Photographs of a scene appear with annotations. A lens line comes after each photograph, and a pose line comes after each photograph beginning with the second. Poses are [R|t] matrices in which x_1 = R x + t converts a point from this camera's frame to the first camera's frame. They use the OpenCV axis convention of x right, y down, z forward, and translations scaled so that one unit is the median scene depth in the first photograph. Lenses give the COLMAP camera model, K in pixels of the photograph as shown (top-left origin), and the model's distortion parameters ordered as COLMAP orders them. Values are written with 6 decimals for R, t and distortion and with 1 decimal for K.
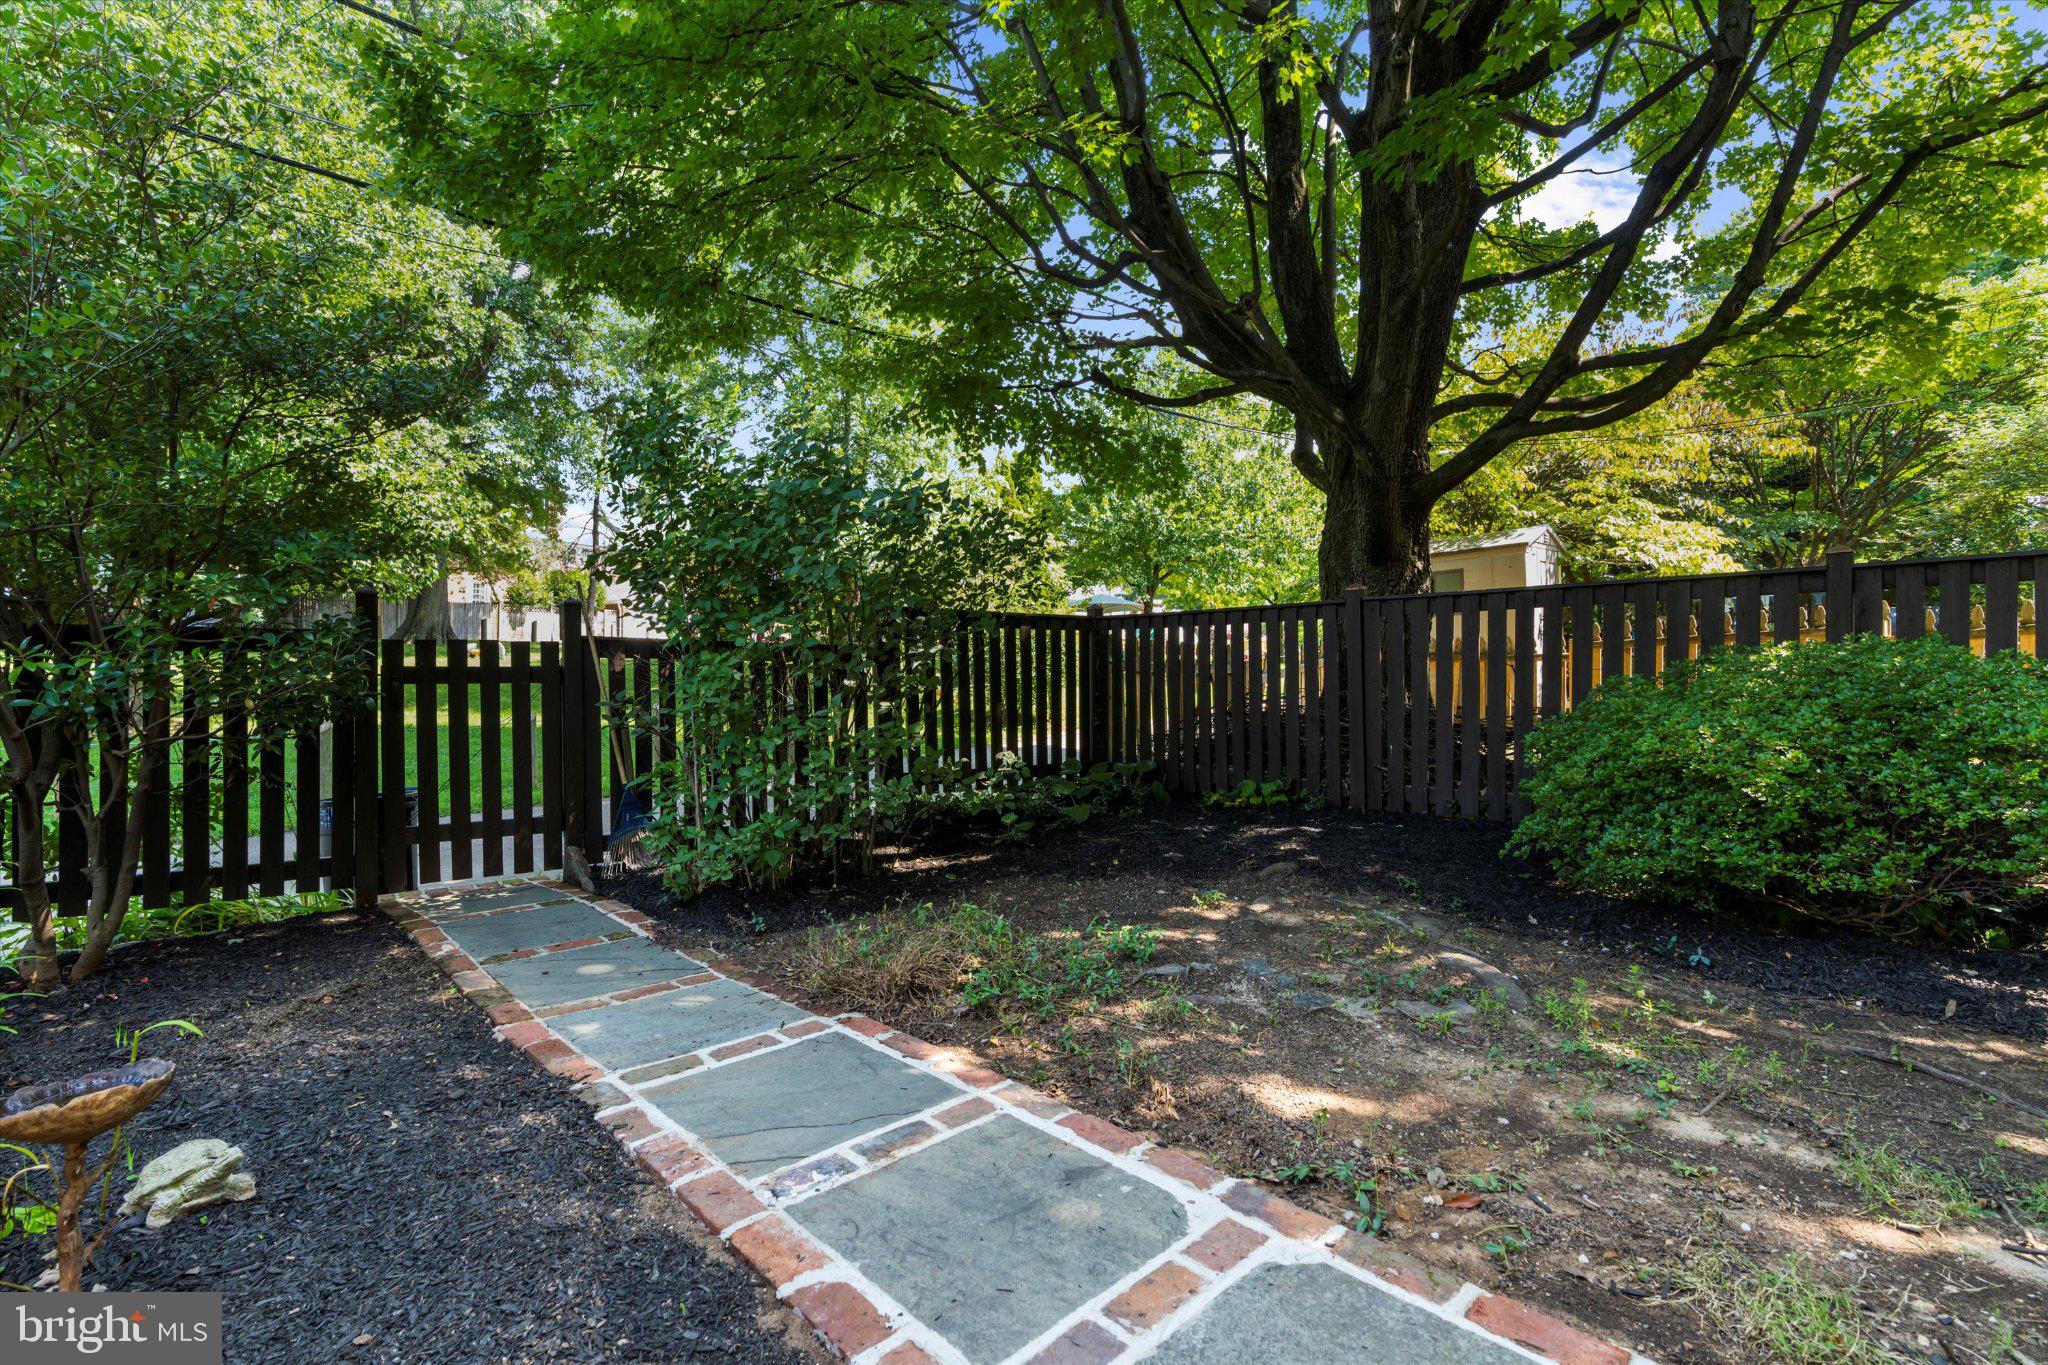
lens RADIAL K [[938.0, 0, 1025.4], [0, 938.0, 681.6], [0, 0, 1]] dist [-0.009979, -0.001651]
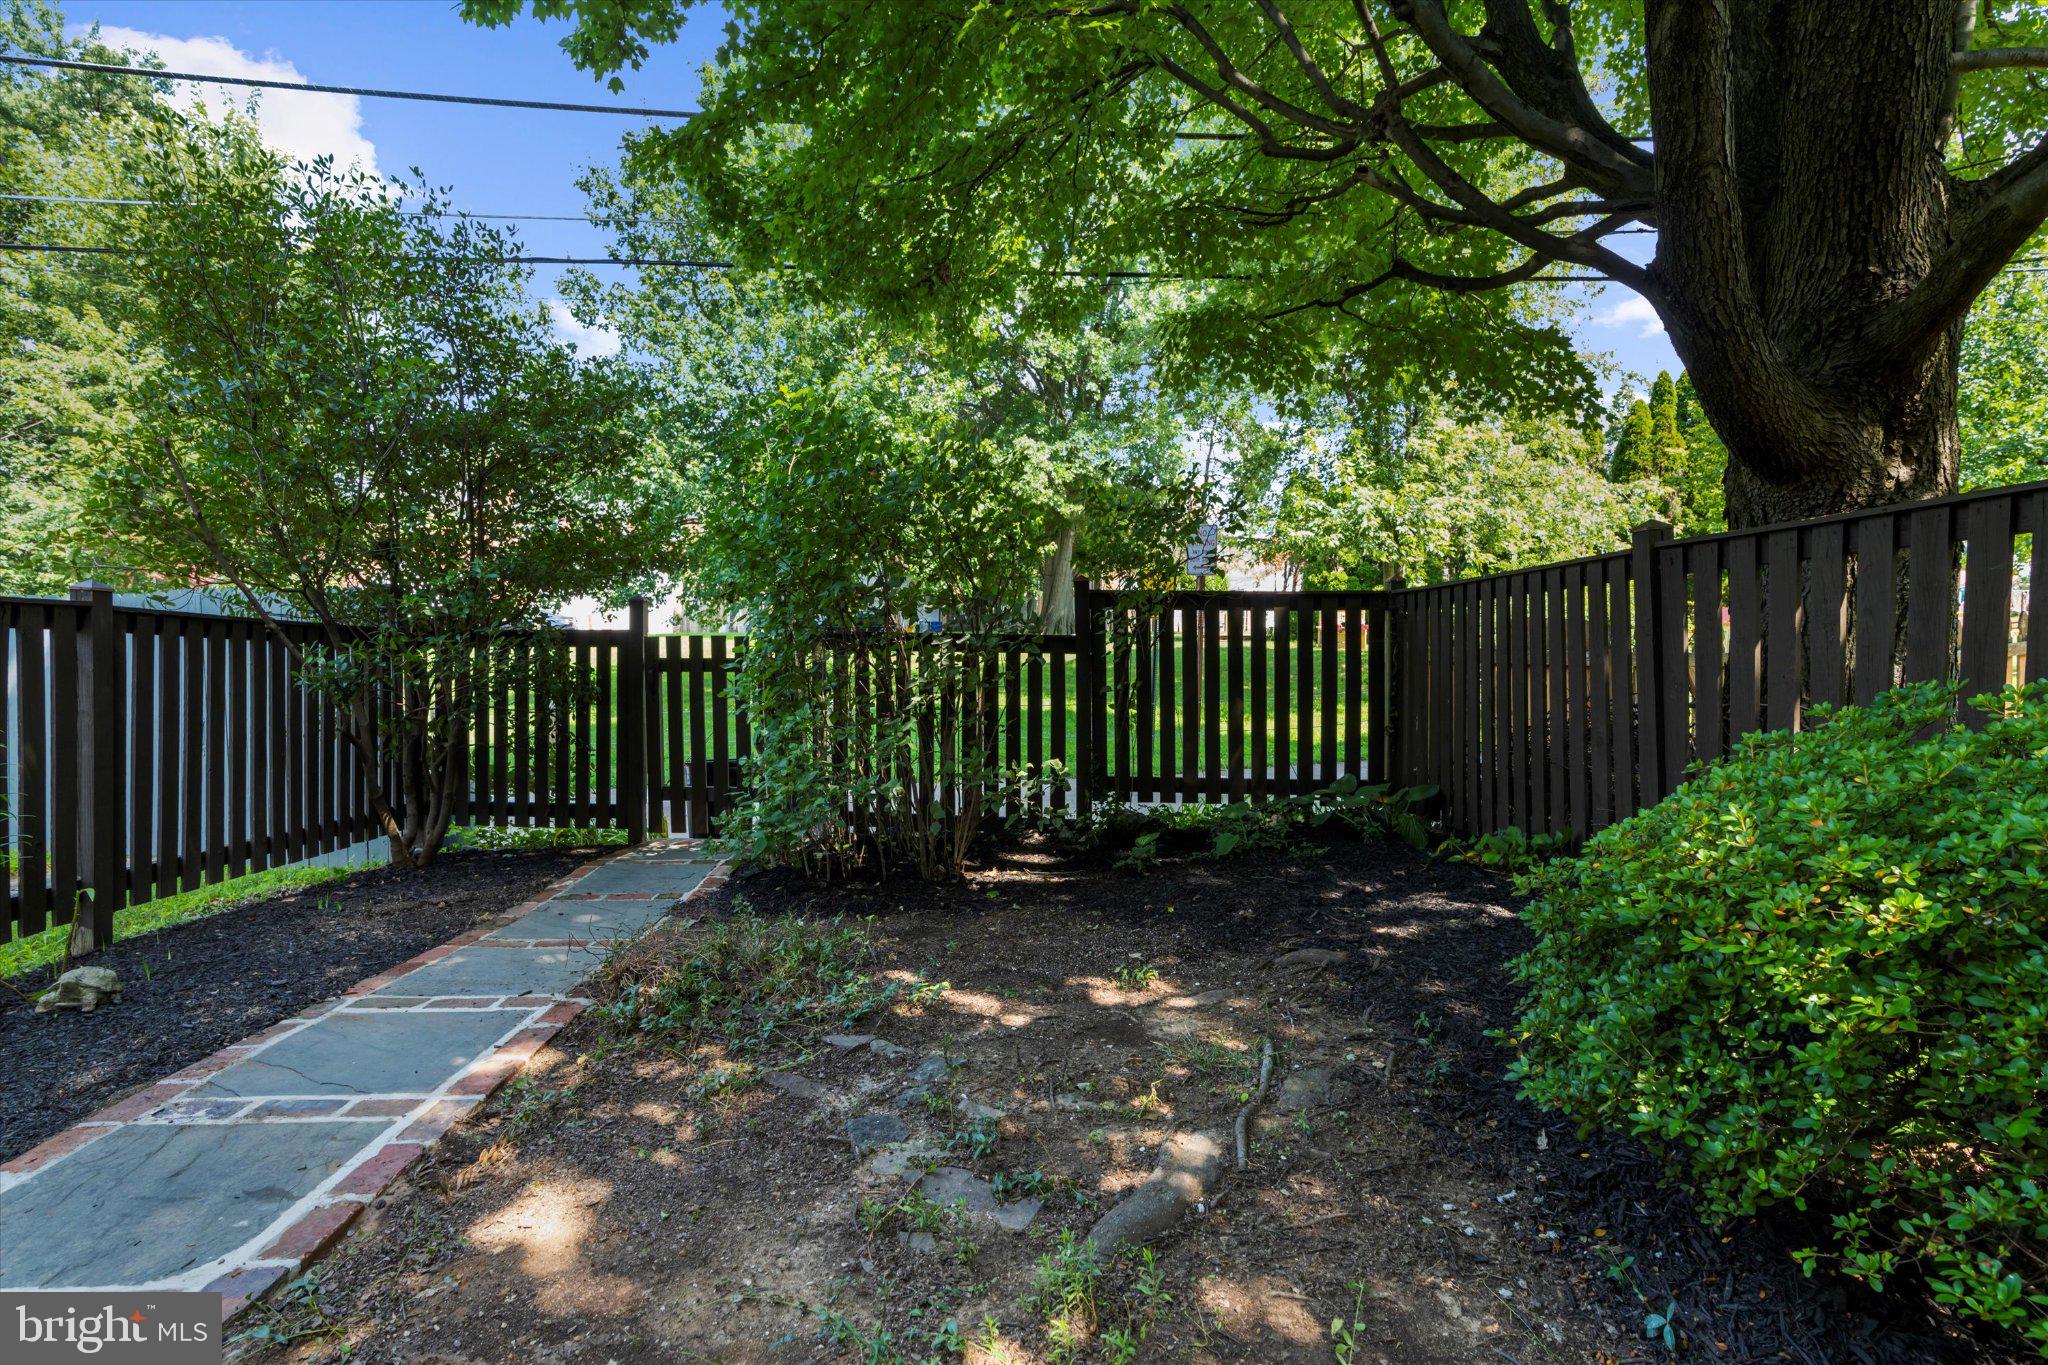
lens RADIAL K [[985.5, 0, 1019.4], [0, 985.5, 673.4], [0, 0, 1]] dist [-0.008065, -0.000168]
pose [[0.761028, 0.010207, -0.648638, 0.925358], [-0.009481, 0.999944, 0.004611, -0.006011], [0.648649, 0.002641, 0.761083, 0.541698]]
